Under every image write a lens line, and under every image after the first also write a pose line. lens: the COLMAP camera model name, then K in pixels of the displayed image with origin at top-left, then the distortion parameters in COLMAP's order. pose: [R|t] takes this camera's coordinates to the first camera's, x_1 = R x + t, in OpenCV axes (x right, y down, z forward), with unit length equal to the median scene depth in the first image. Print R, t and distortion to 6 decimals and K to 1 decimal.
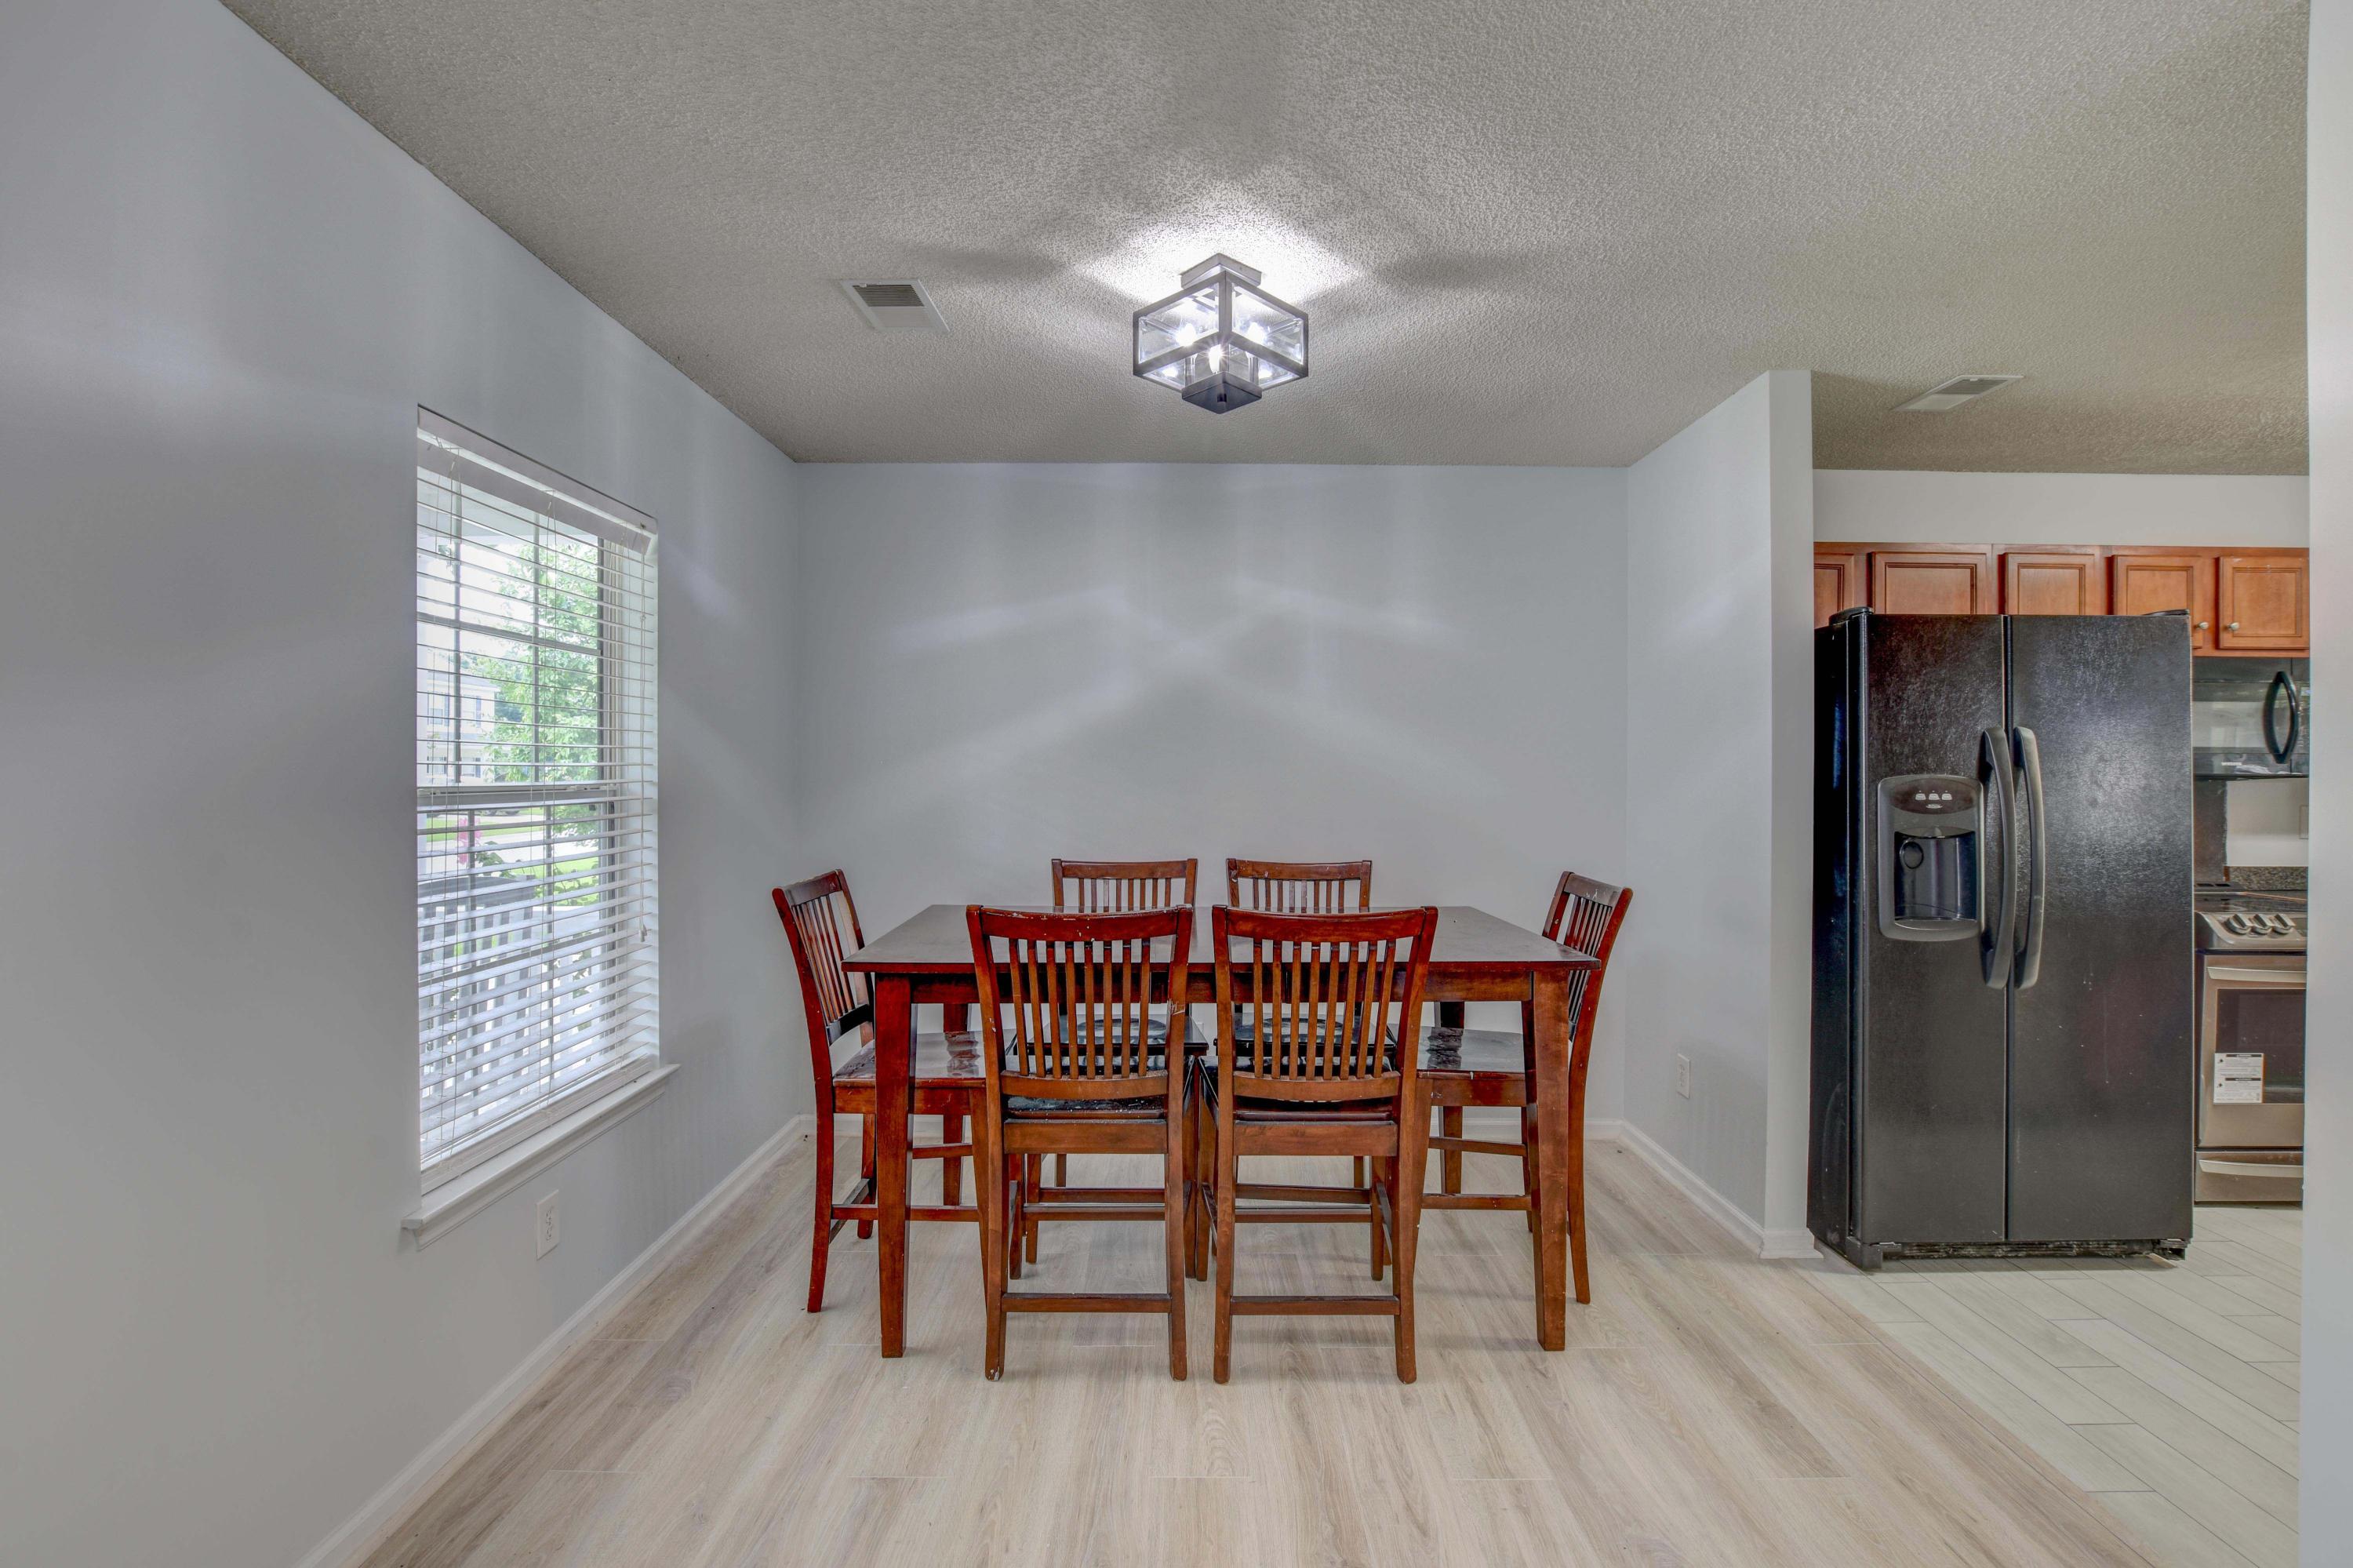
lens RADIAL K [[1035.1, 0, 1192.2], [0, 1035.1, 775.8], [0, 0, 1]] dist [-0.033690, 0.007279]
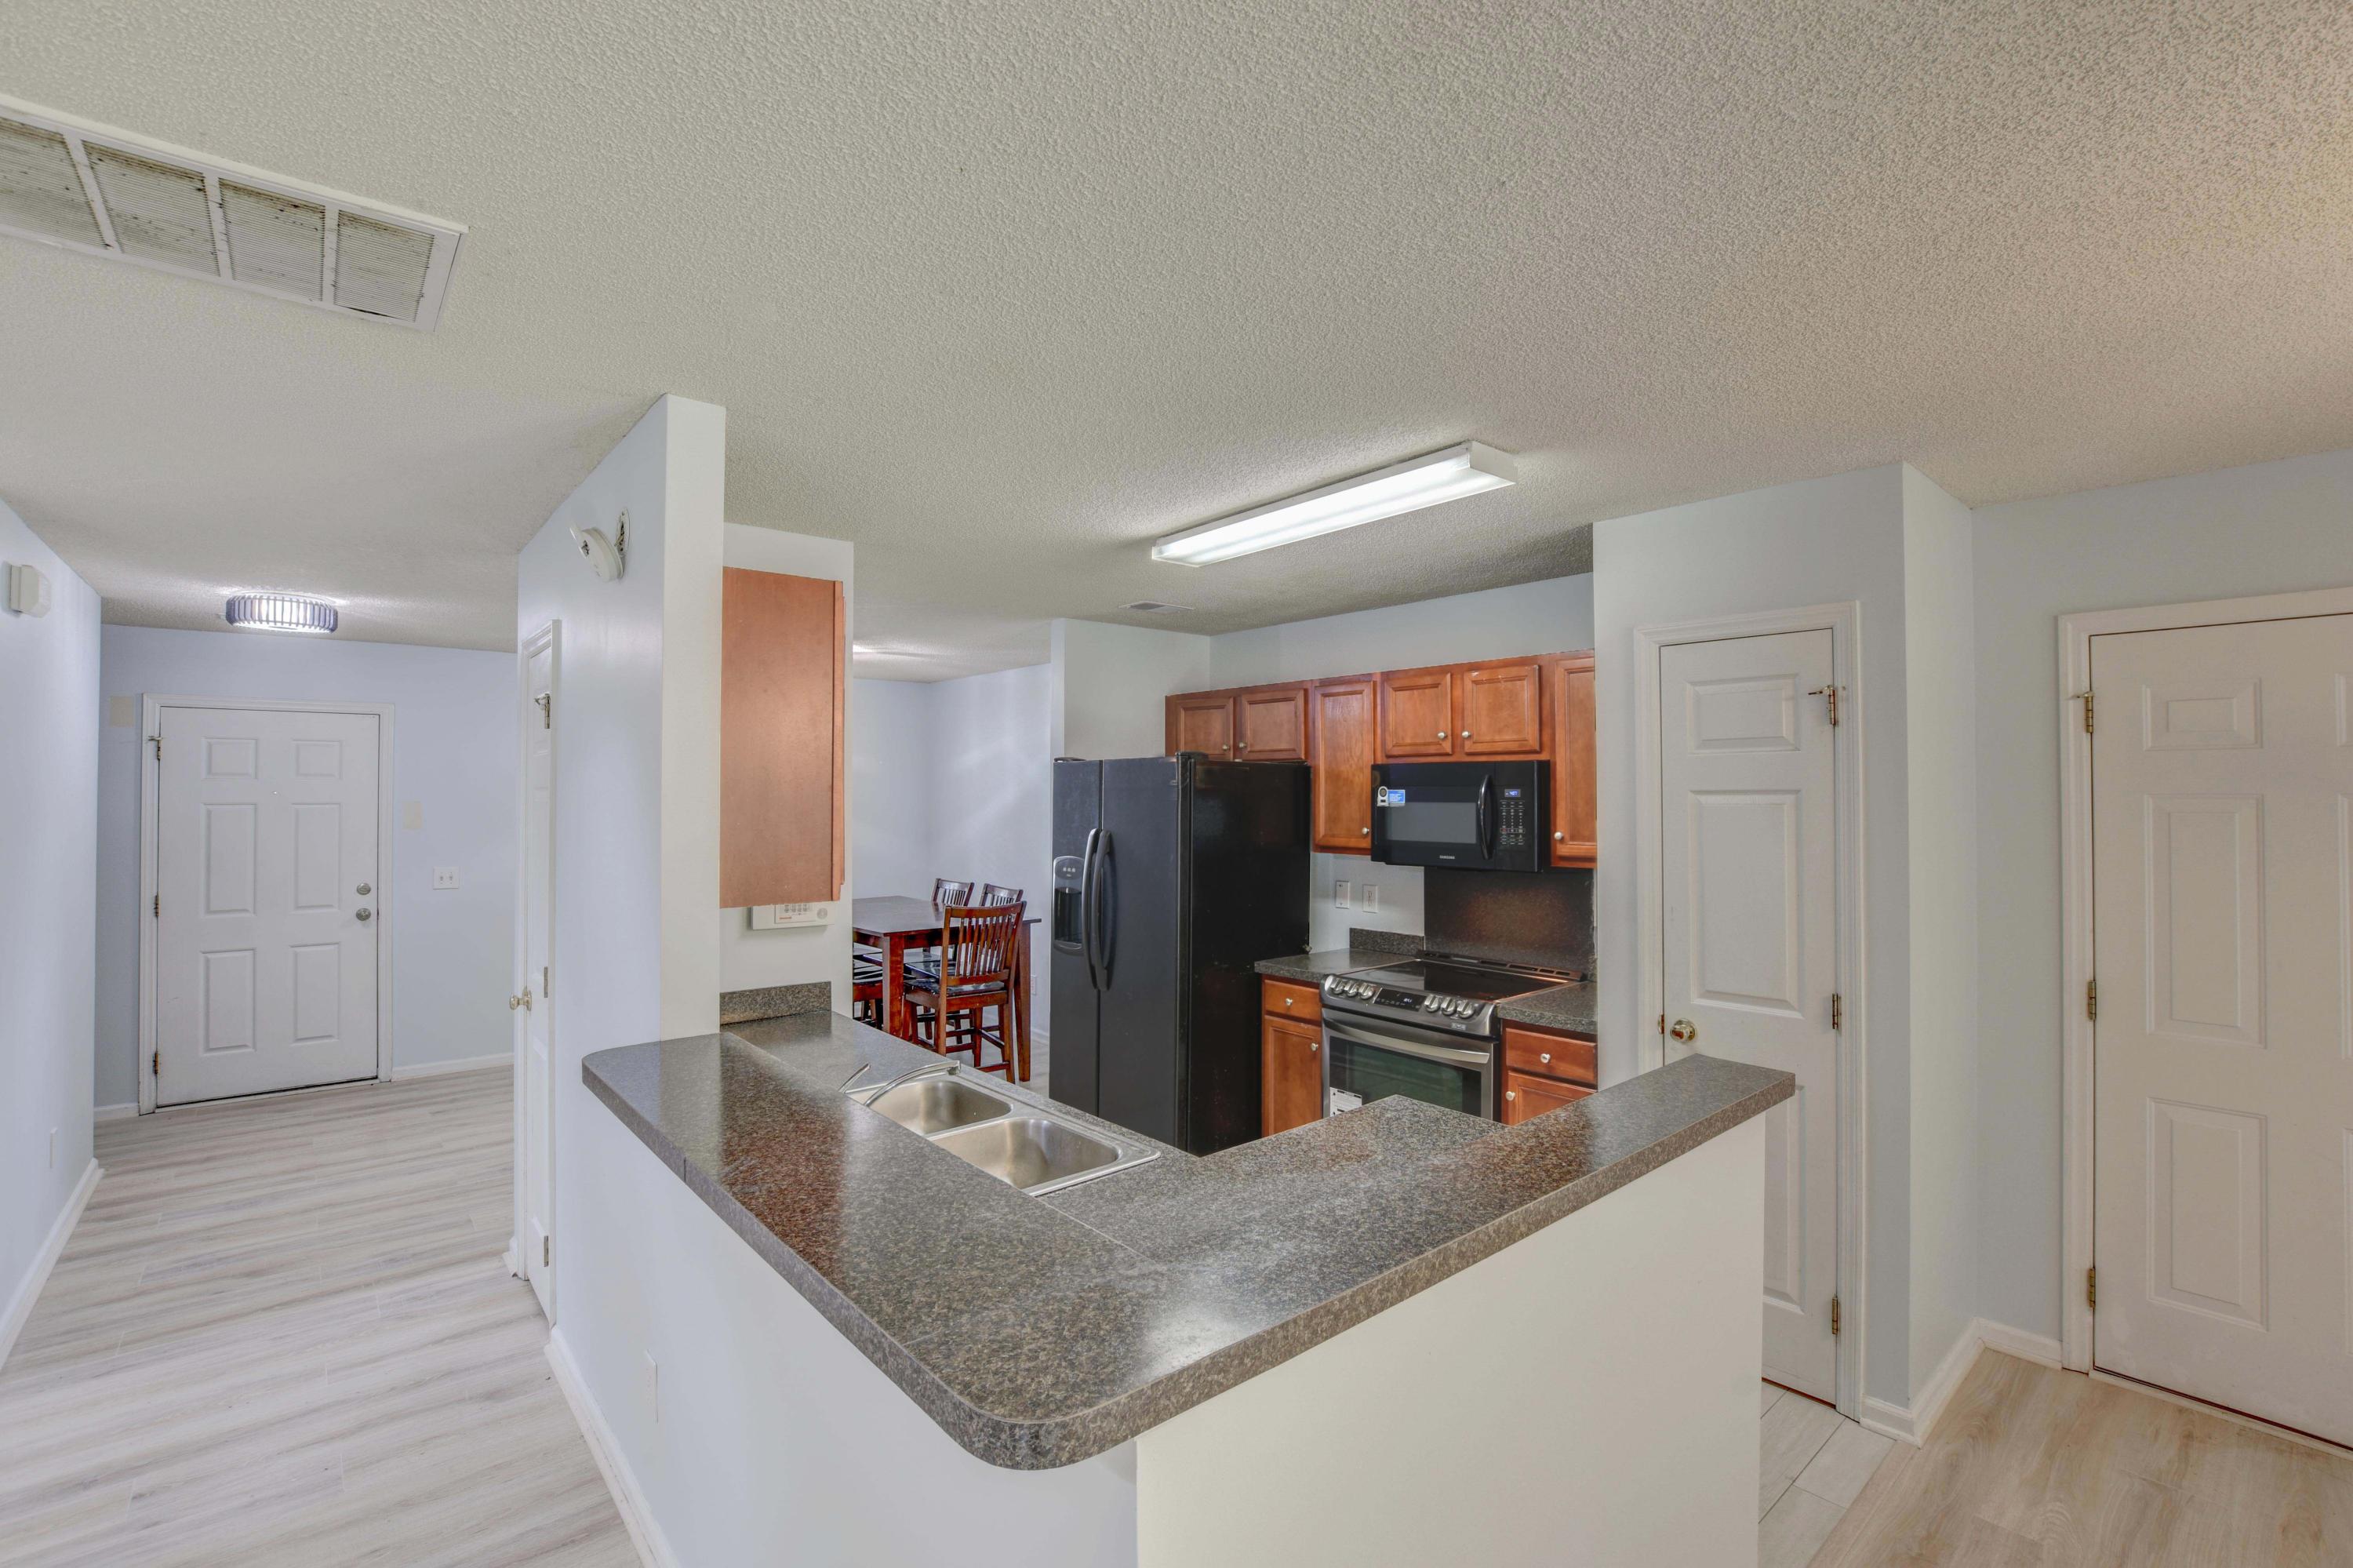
lens RADIAL K [[1035.1, 0, 1181.6], [0, 1035.1, 787.5], [0, 0, 1]] dist [-0.033690, 0.007279]
pose [[0.656860, -0.009156, -0.753957, 2.144505], [-0.000422, 0.999922, -0.012511, -0.095192], [0.754012, 0.008536, 0.656805, 0.009083]]
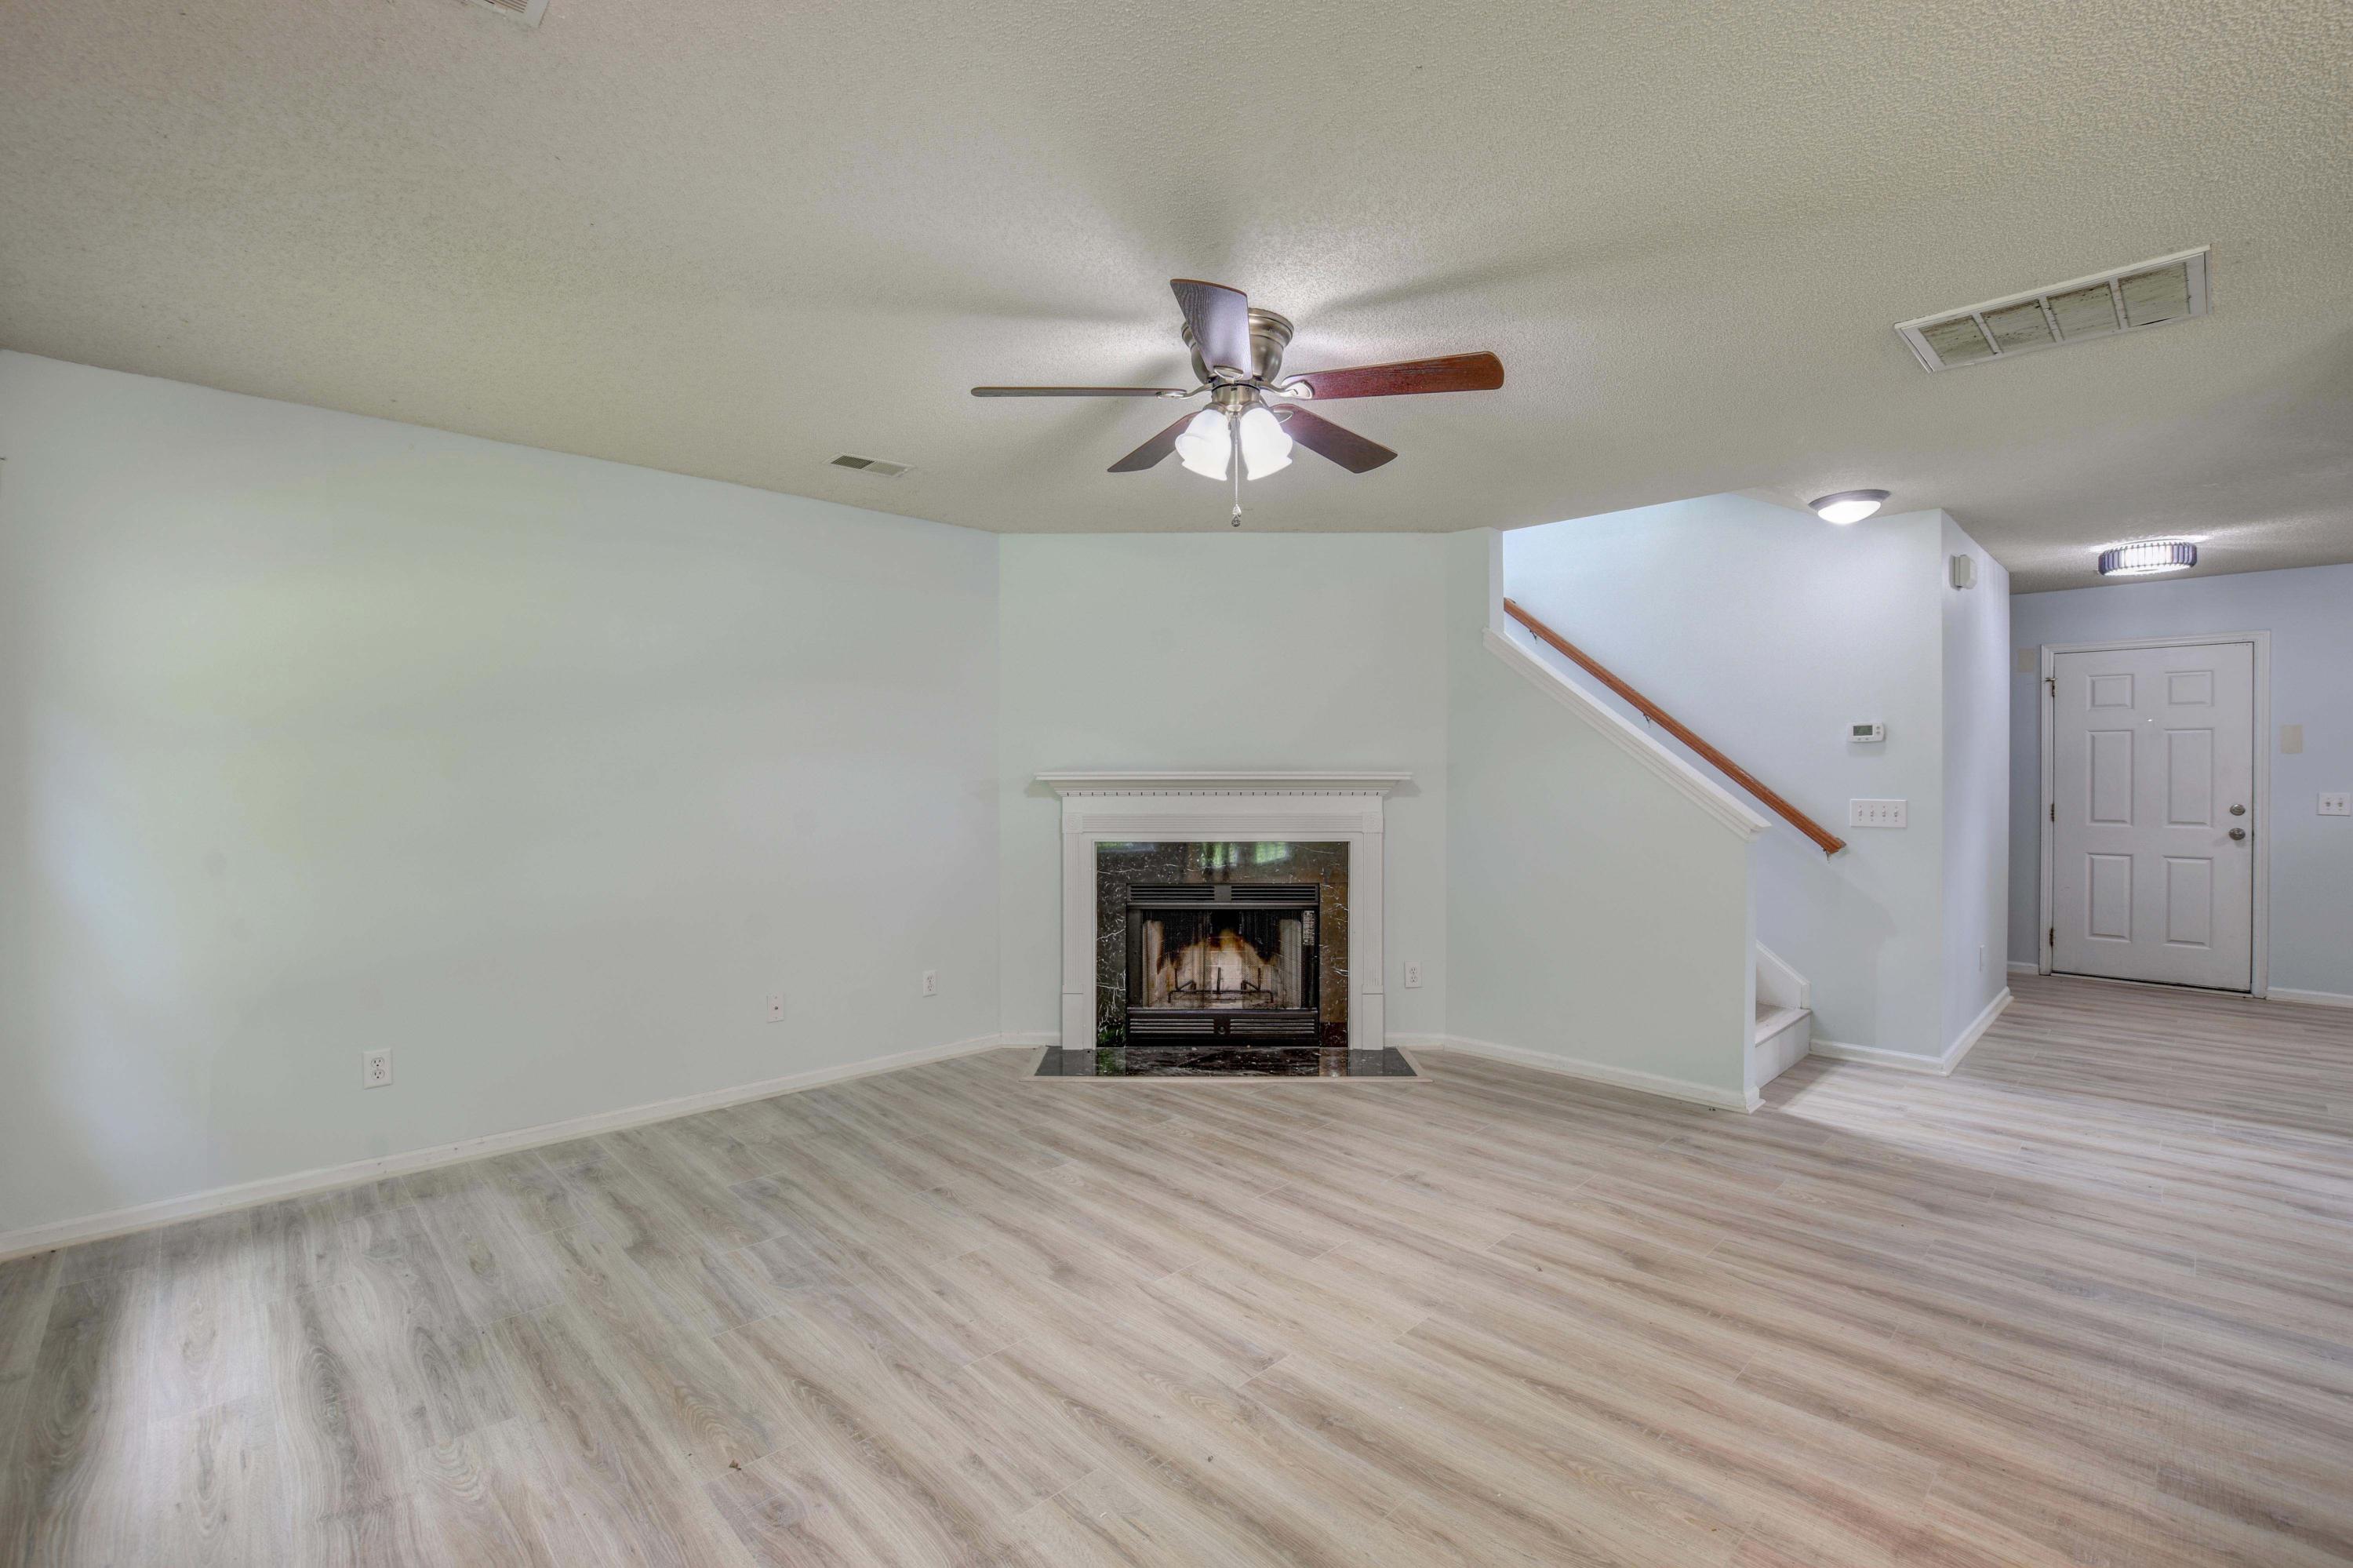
lens RADIAL K [[1035.1, 0, 1171.9], [0, 1035.1, 769.6], [0, 0, 1]] dist [-0.033690, 0.007279]
pose [[-0.719269, -0.003219, -0.694725, 2.614953], [-0.004391, 0.999990, -0.000088, 0.011491], [0.694718, 0.002988, -0.719276, 0.076290]]
